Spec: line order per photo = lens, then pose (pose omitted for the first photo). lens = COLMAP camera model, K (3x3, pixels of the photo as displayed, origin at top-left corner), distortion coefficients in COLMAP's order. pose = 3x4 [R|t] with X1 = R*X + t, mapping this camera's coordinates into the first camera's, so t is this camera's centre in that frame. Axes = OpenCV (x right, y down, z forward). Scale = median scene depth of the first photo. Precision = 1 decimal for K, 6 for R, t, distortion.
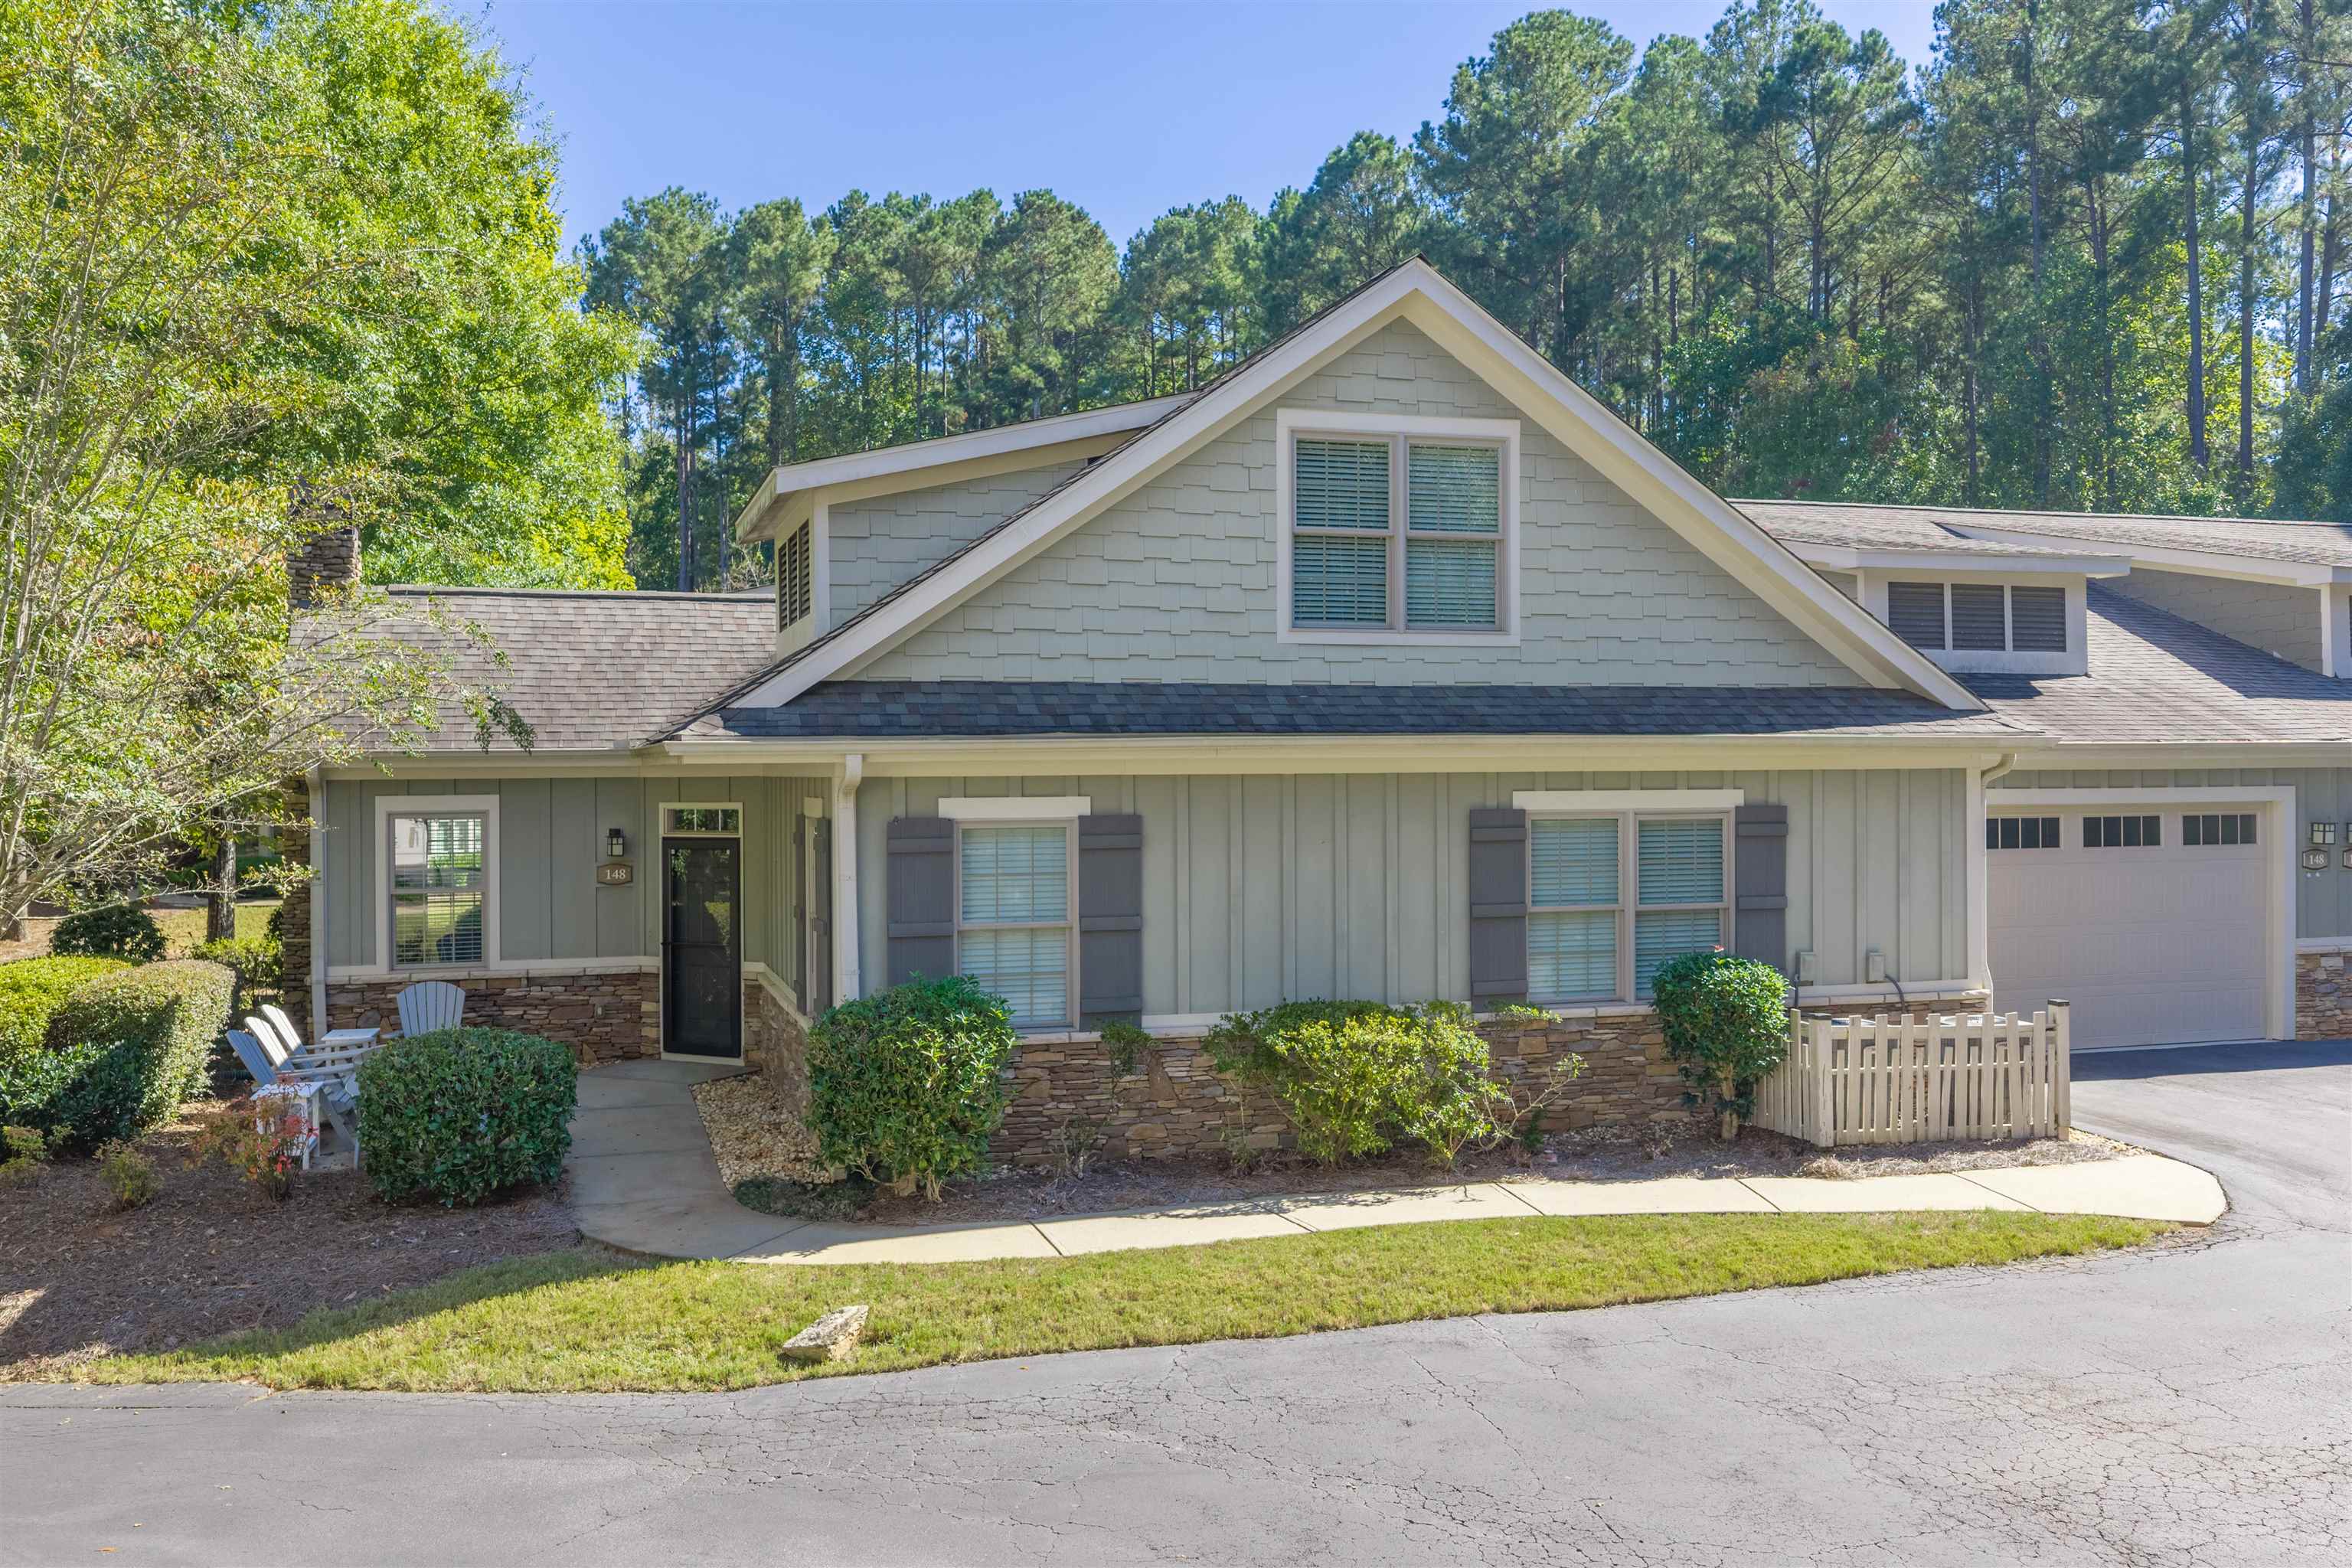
lens RADIAL K [[1939.1, 0, 1182.0], [0, 1939.1, 781.7], [0, 0, 1]] dist [0.019994, -0.038155]
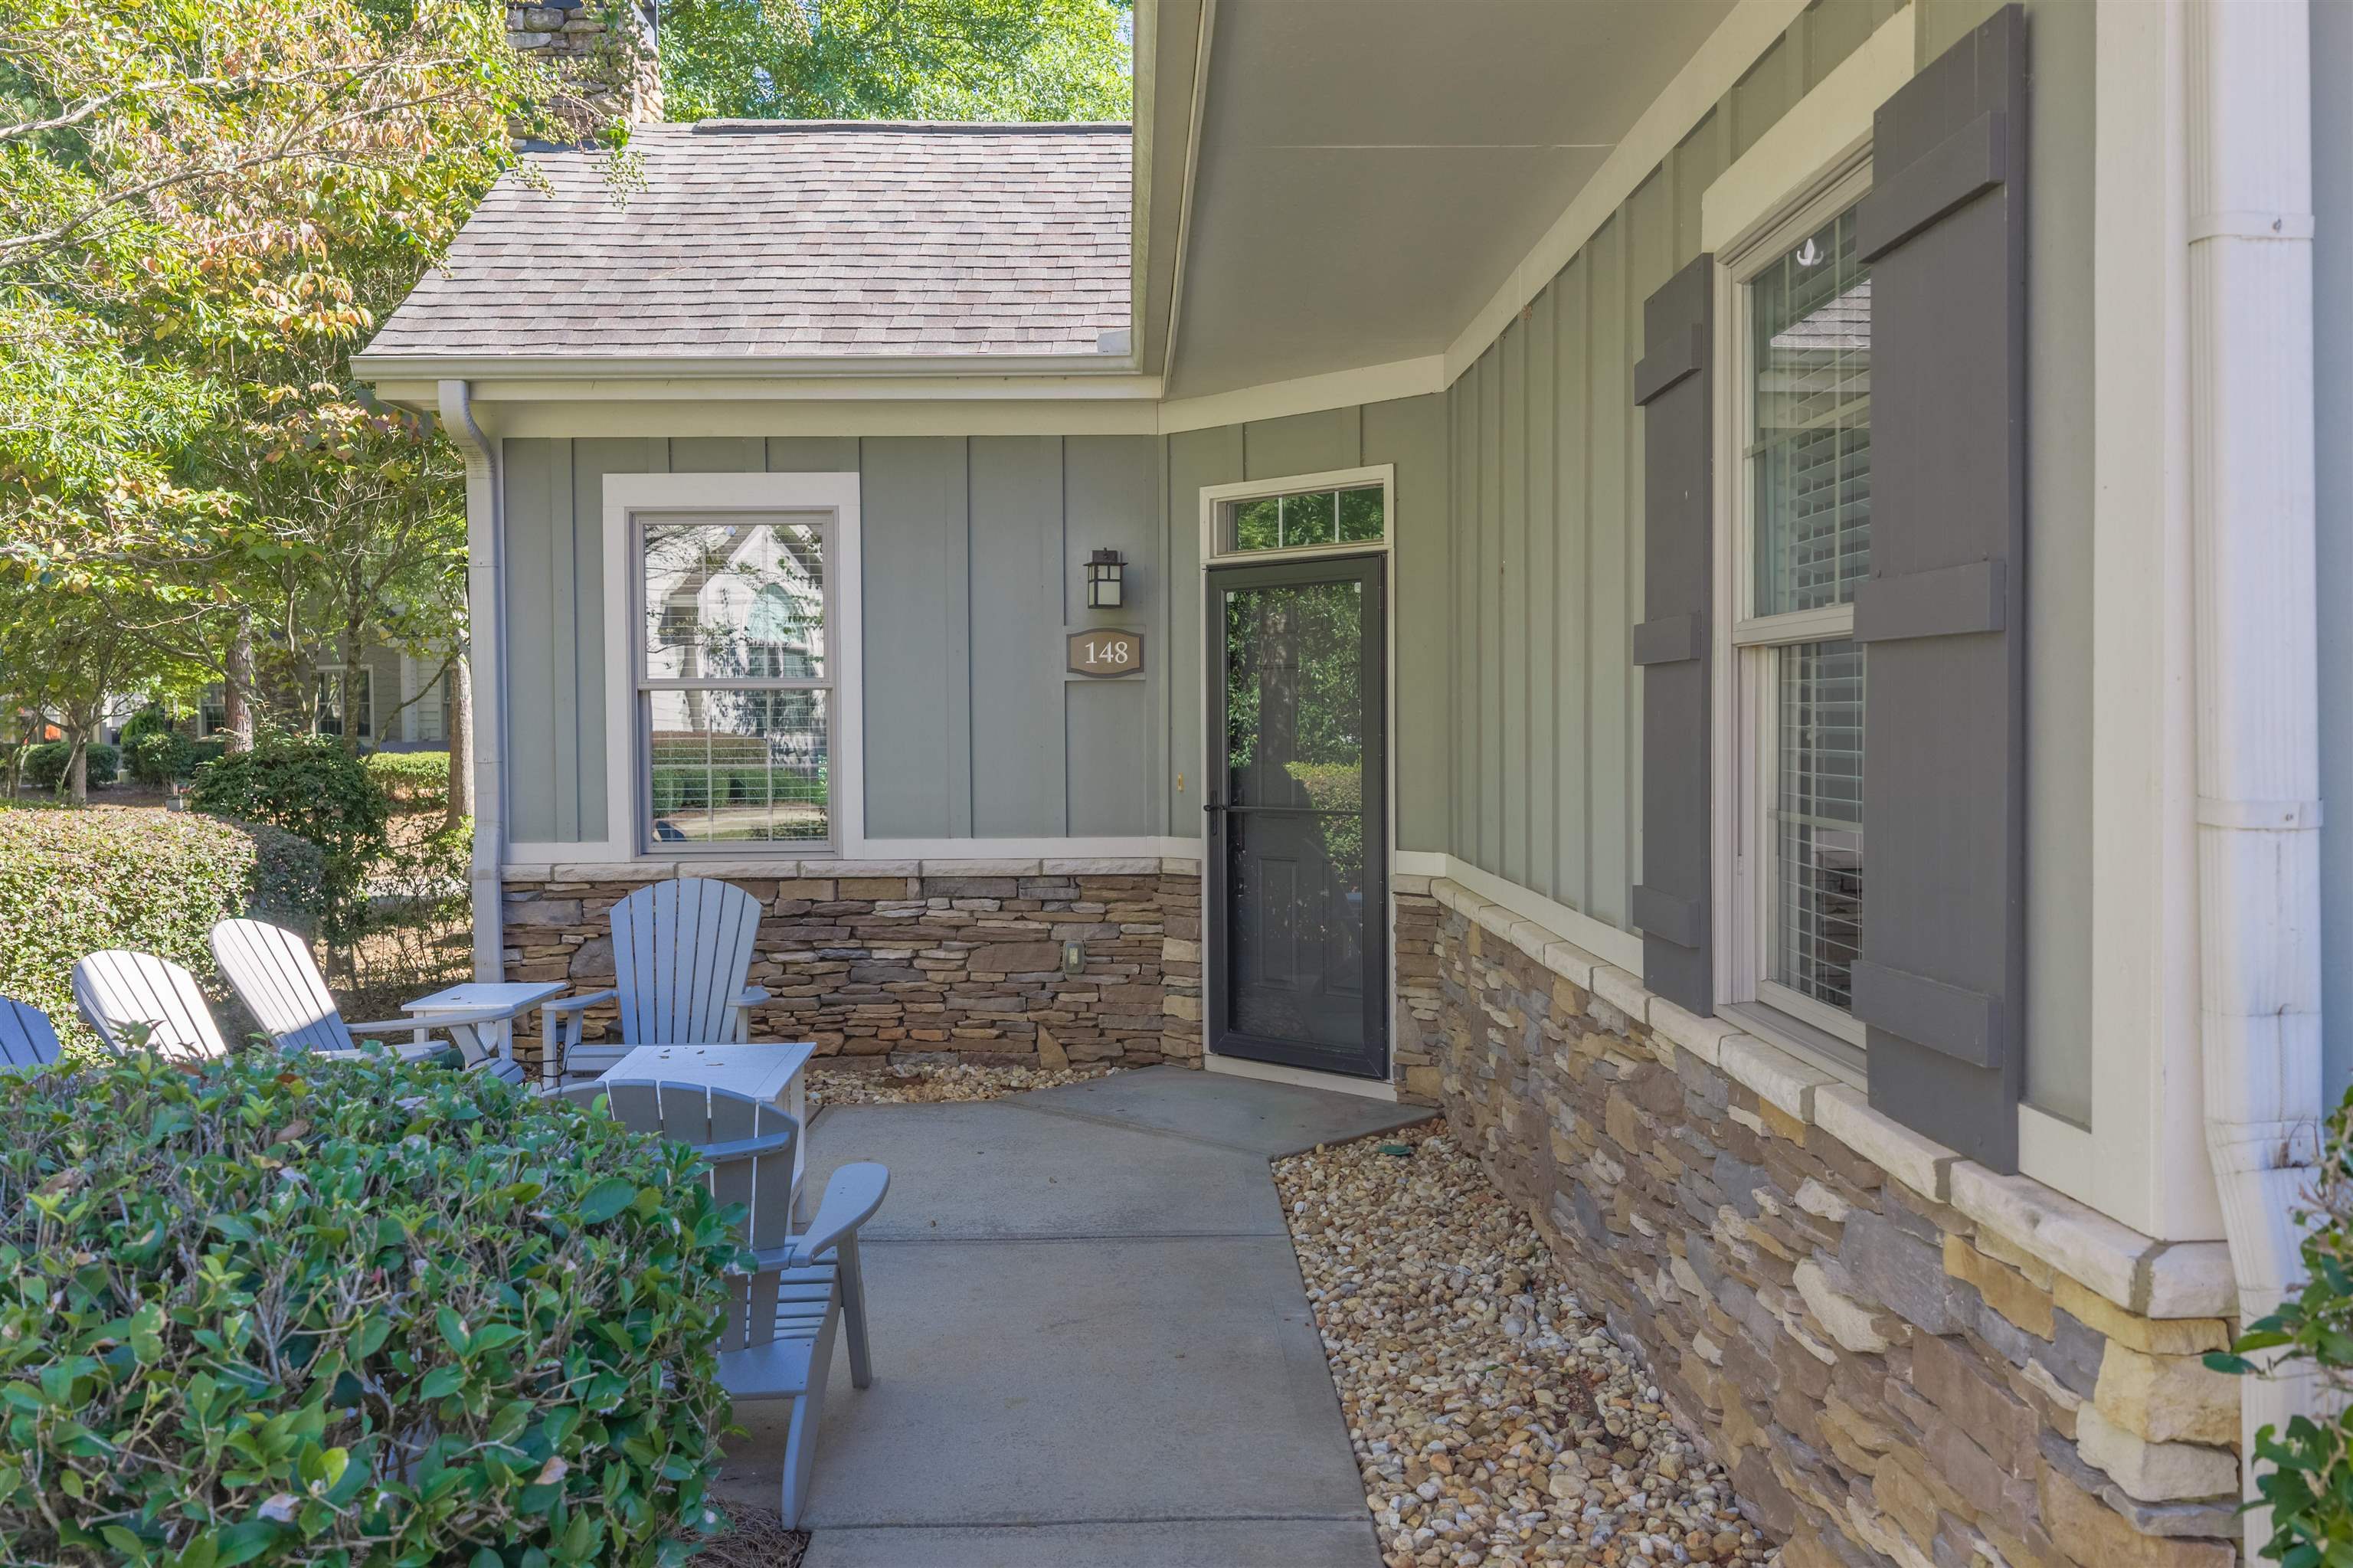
lens RADIAL K [[1940.0, 0, 1182.5], [0, 1940.0, 781.7], [0, 0, 1]] dist [0.019994, -0.038155]
pose [[0.960553, 0.008752, -0.277958, -0.153165], [0.000806, 0.999413, 0.034253, 0.063251], [0.278095, -0.033126, 0.959982, 0.585401]]
